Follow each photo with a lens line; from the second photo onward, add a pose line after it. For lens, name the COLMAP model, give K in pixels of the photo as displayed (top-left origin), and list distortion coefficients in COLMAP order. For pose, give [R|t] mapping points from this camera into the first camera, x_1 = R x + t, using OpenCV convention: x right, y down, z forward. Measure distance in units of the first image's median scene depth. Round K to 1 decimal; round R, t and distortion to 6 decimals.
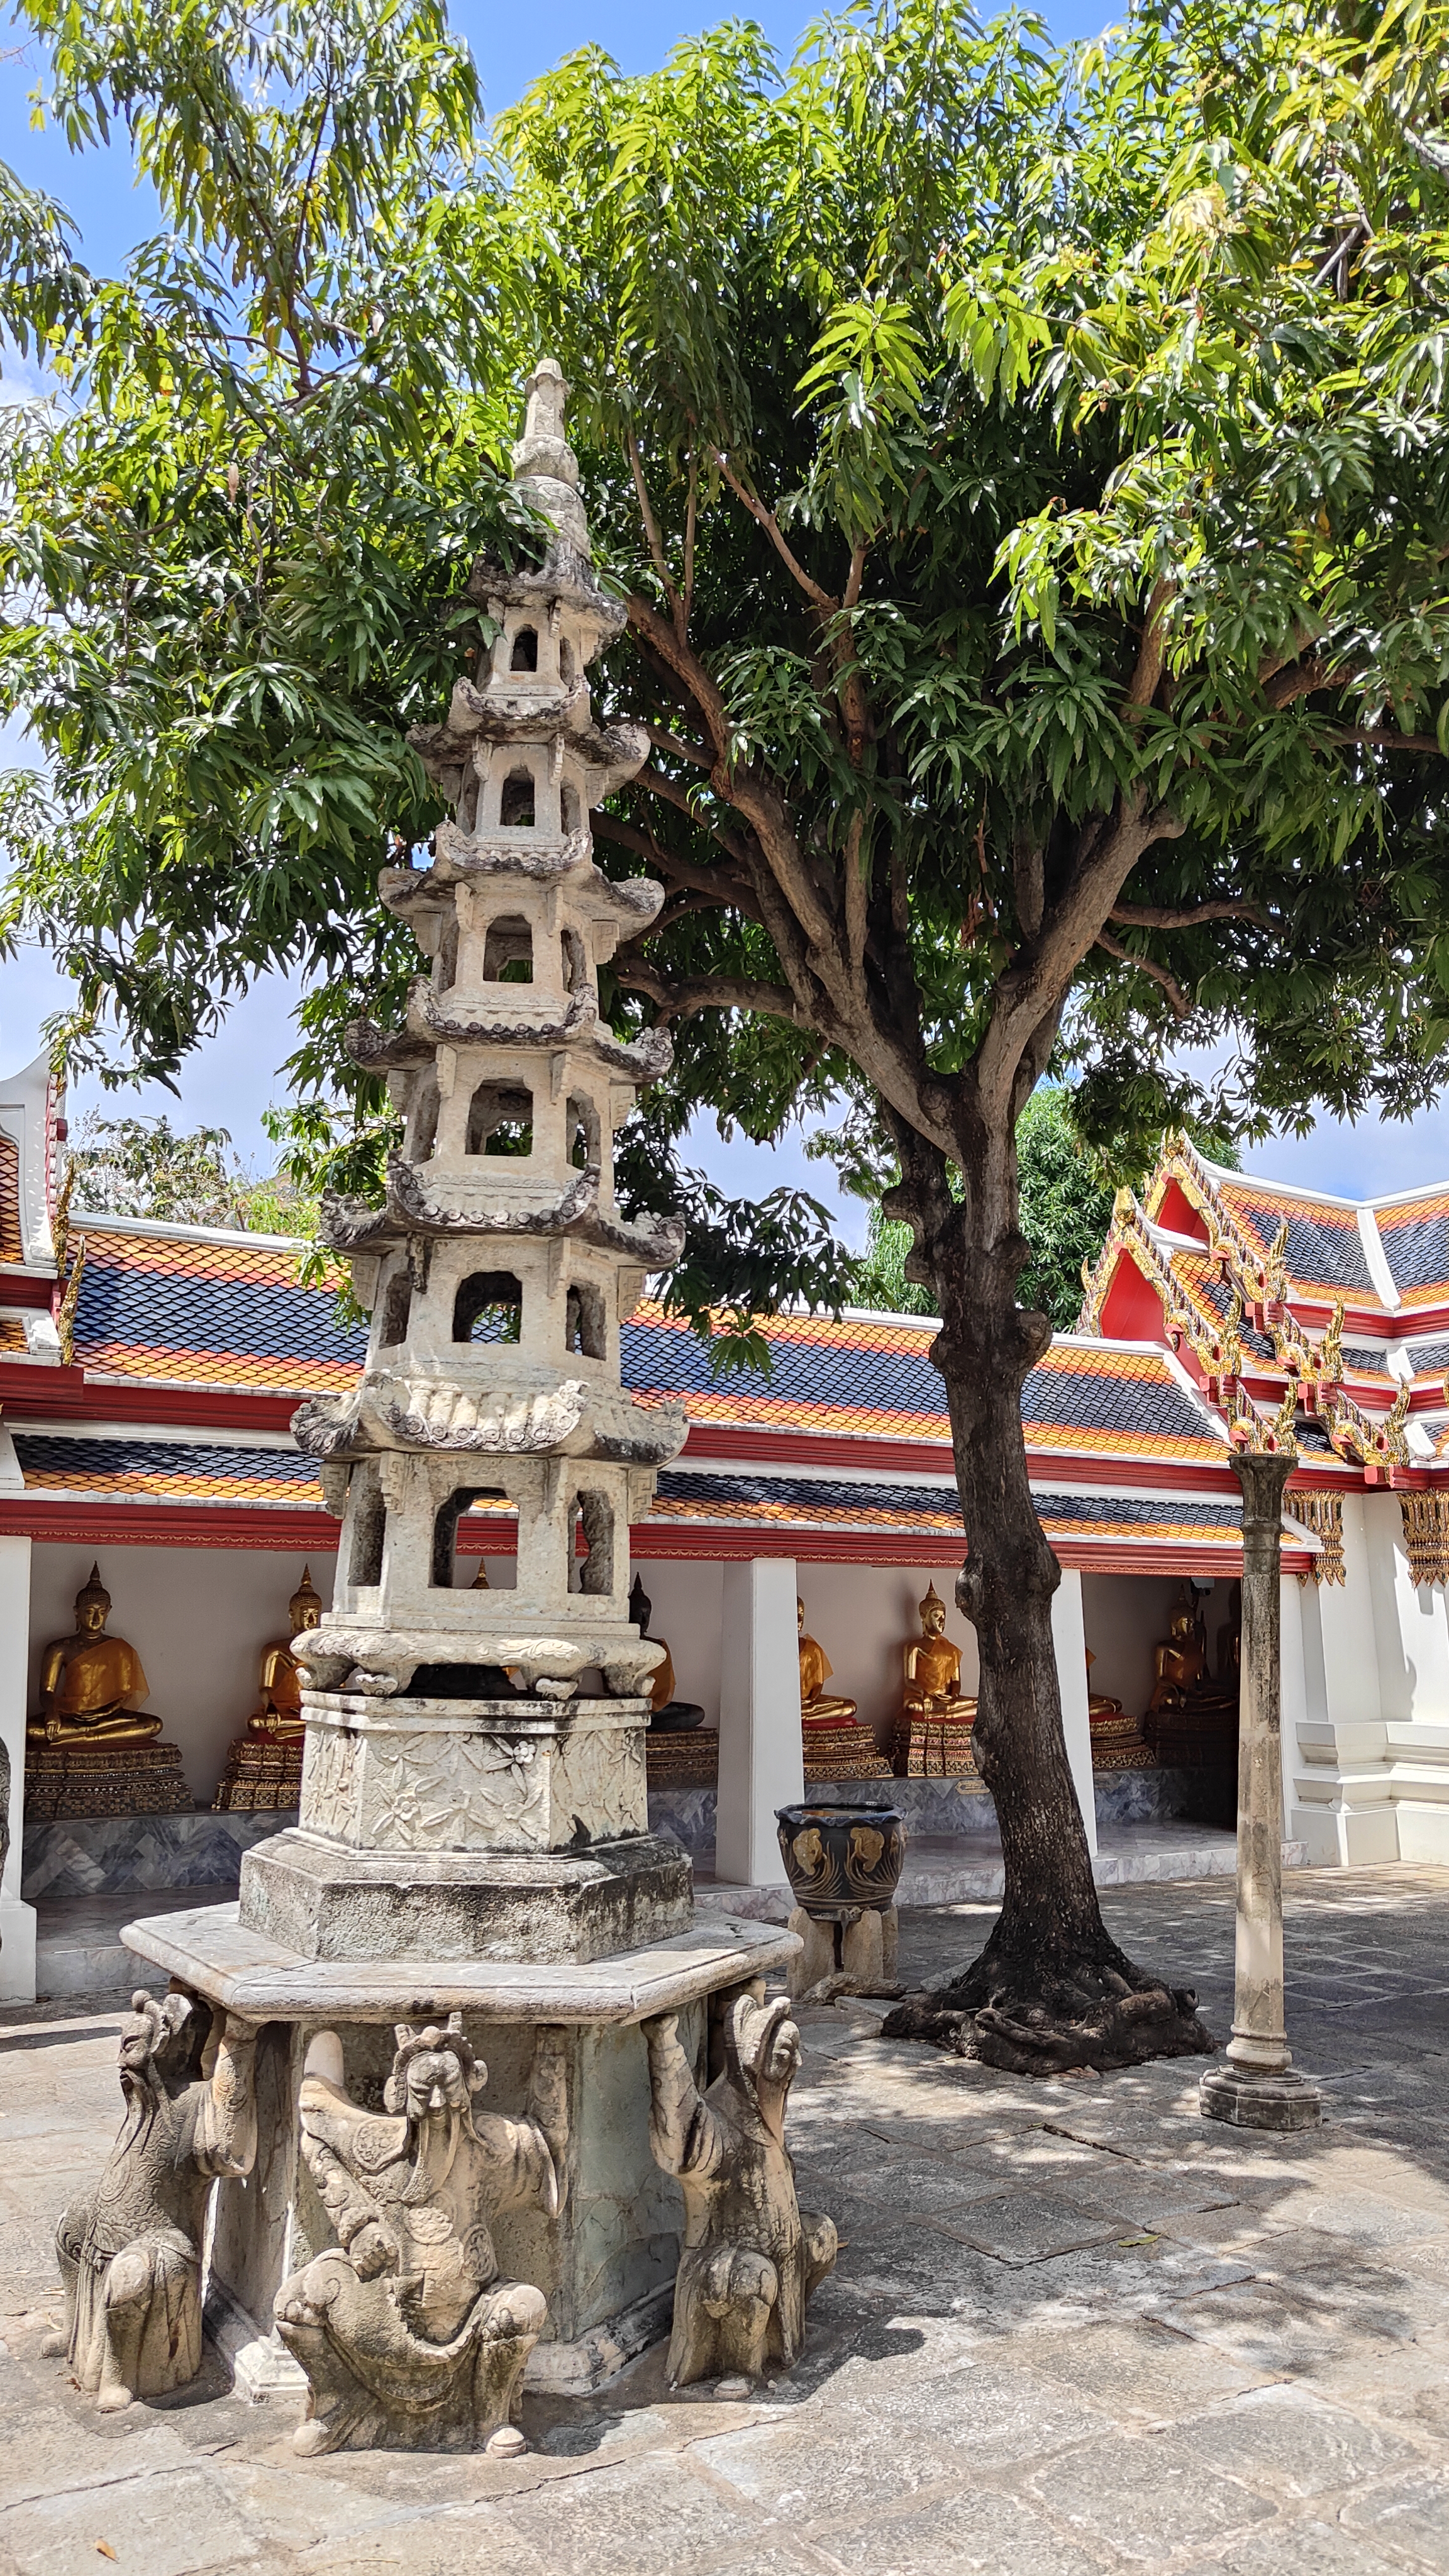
lens RADIAL K [[1789.1, 0, 723.4], [0, 1789.1, 1284.5], [0, 0, 1]] dist [0.008661, -0.002017]
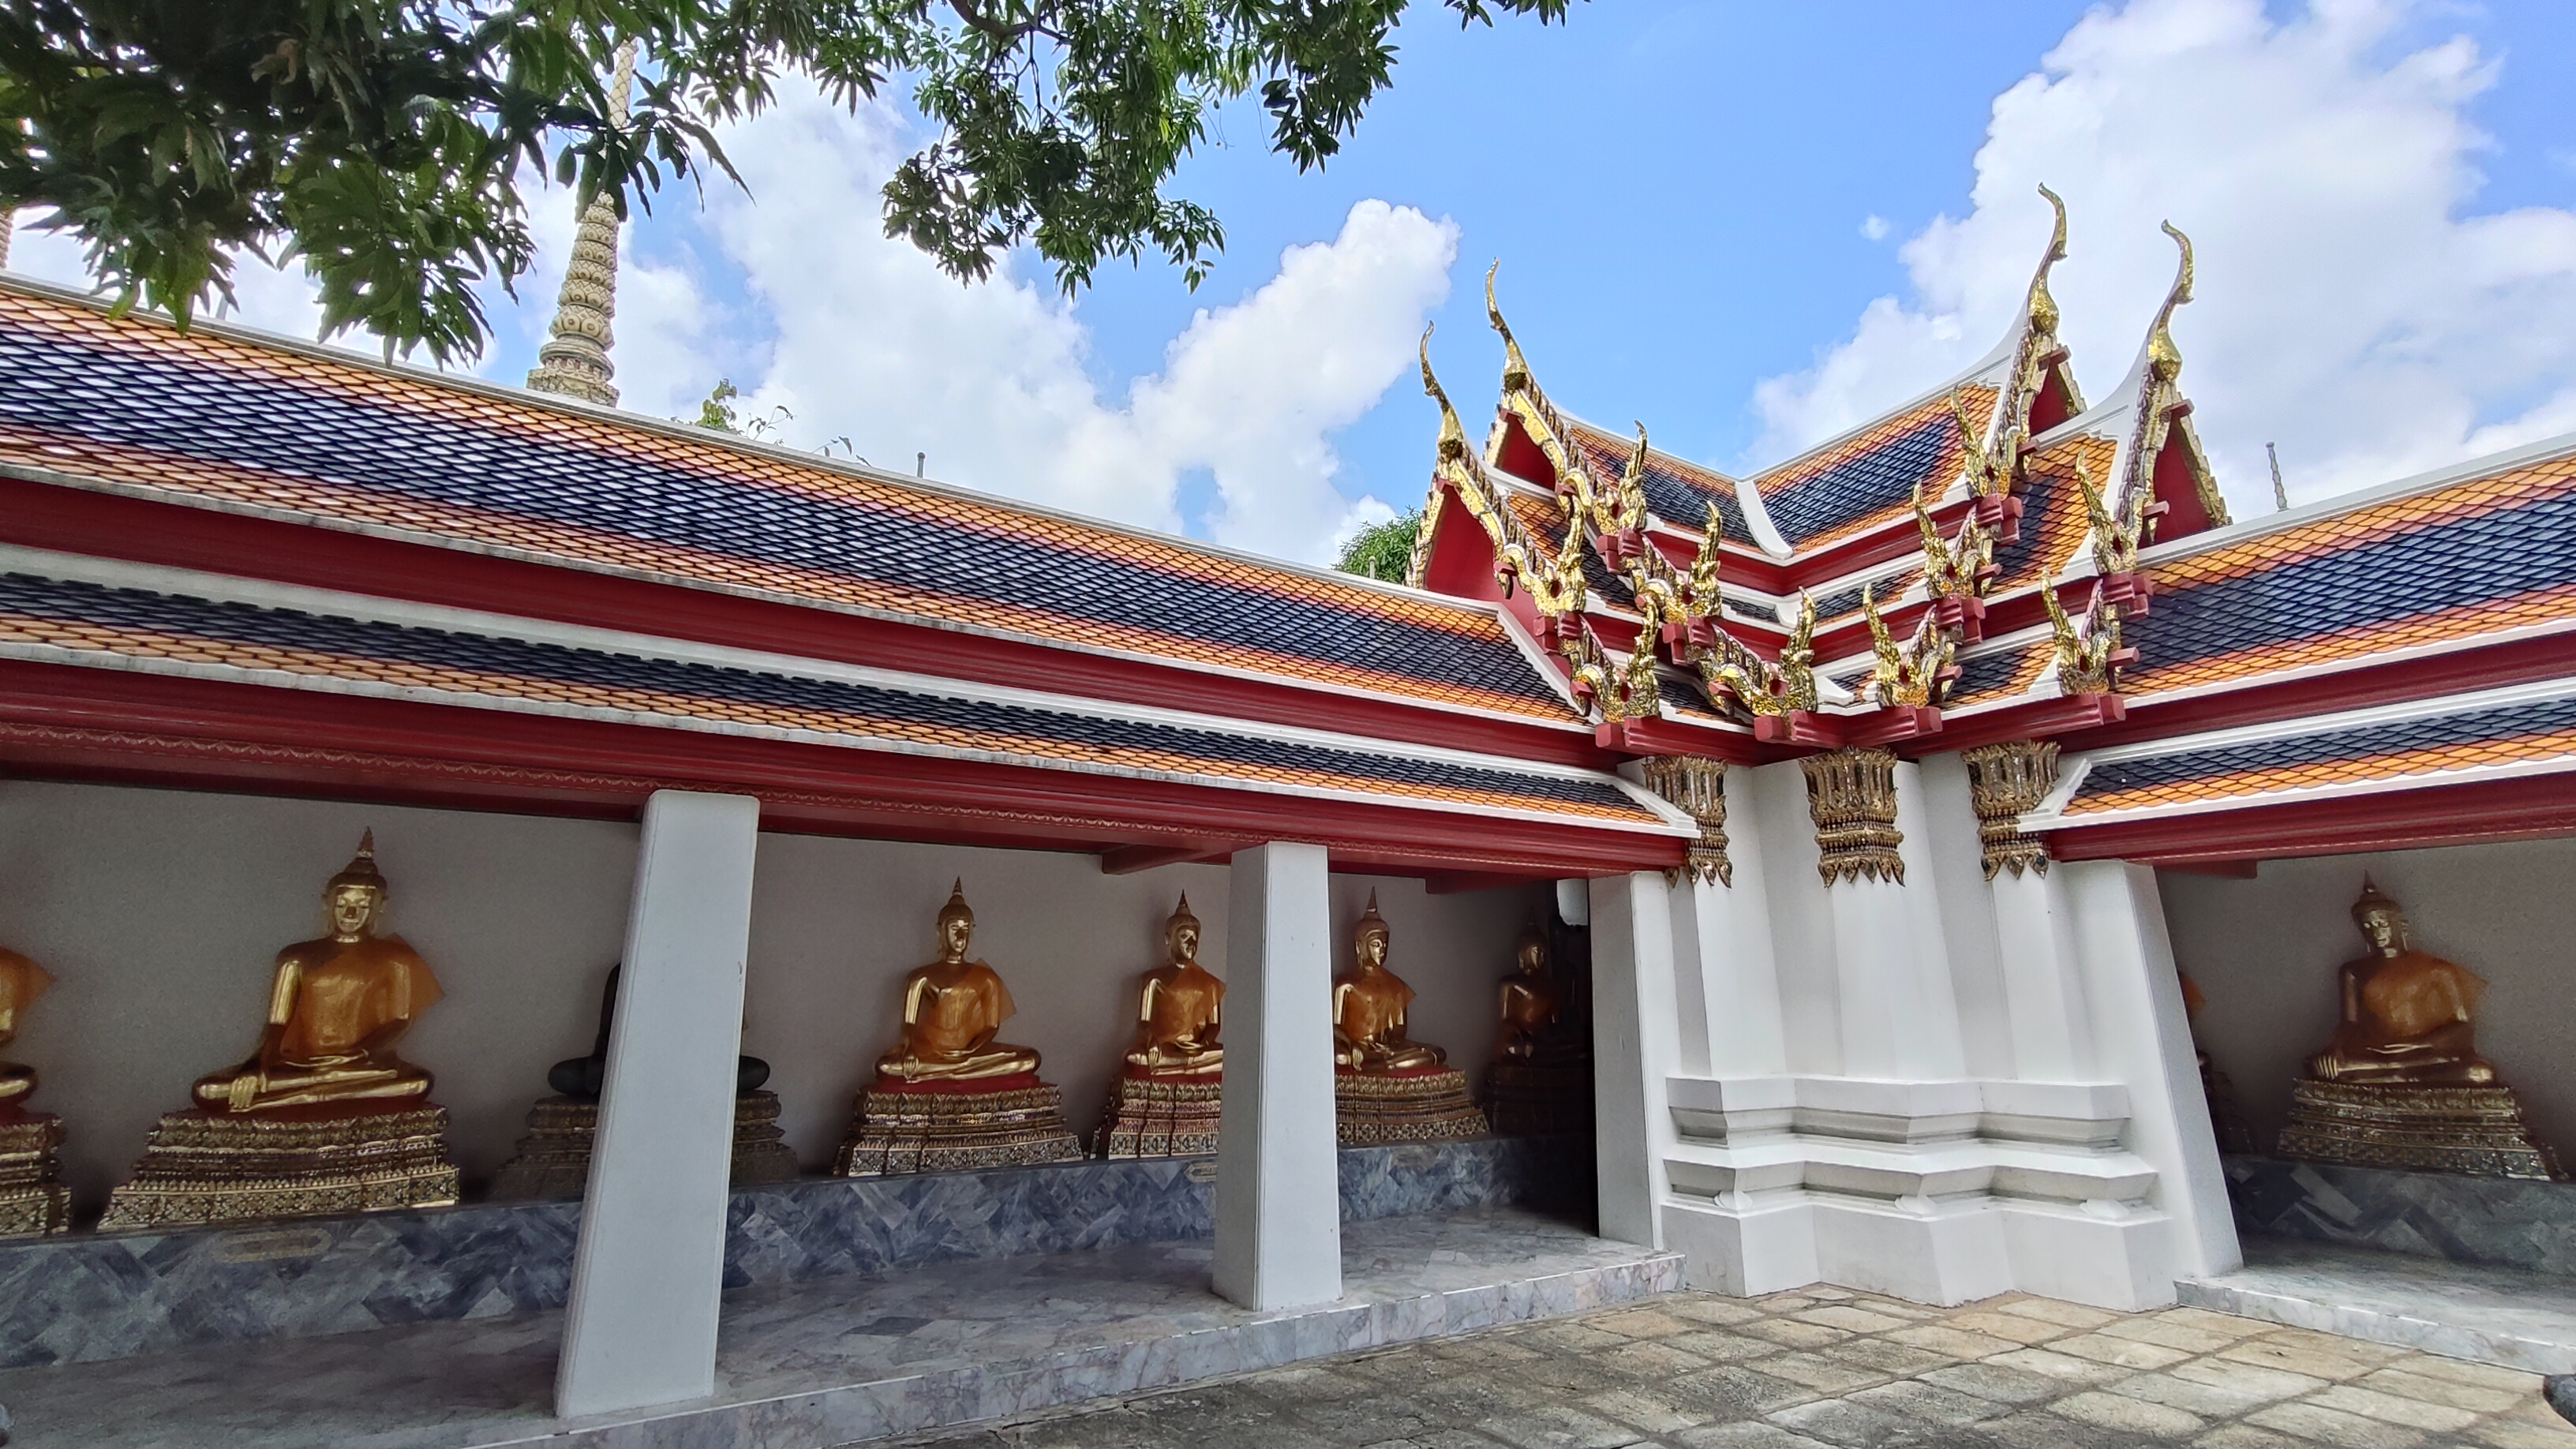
lens RADIAL K [[1174.9, 0, 1298.1], [0, 1174.9, 715.5], [0, 0, 1]] dist [0.001088, 0.001168]
pose [[0.999824, -0.007622, -0.017121, 0.175874], [0.006791, 0.998822, -0.048048, 0.117337], [0.017467, 0.047923, 0.998698, 0.505822]]
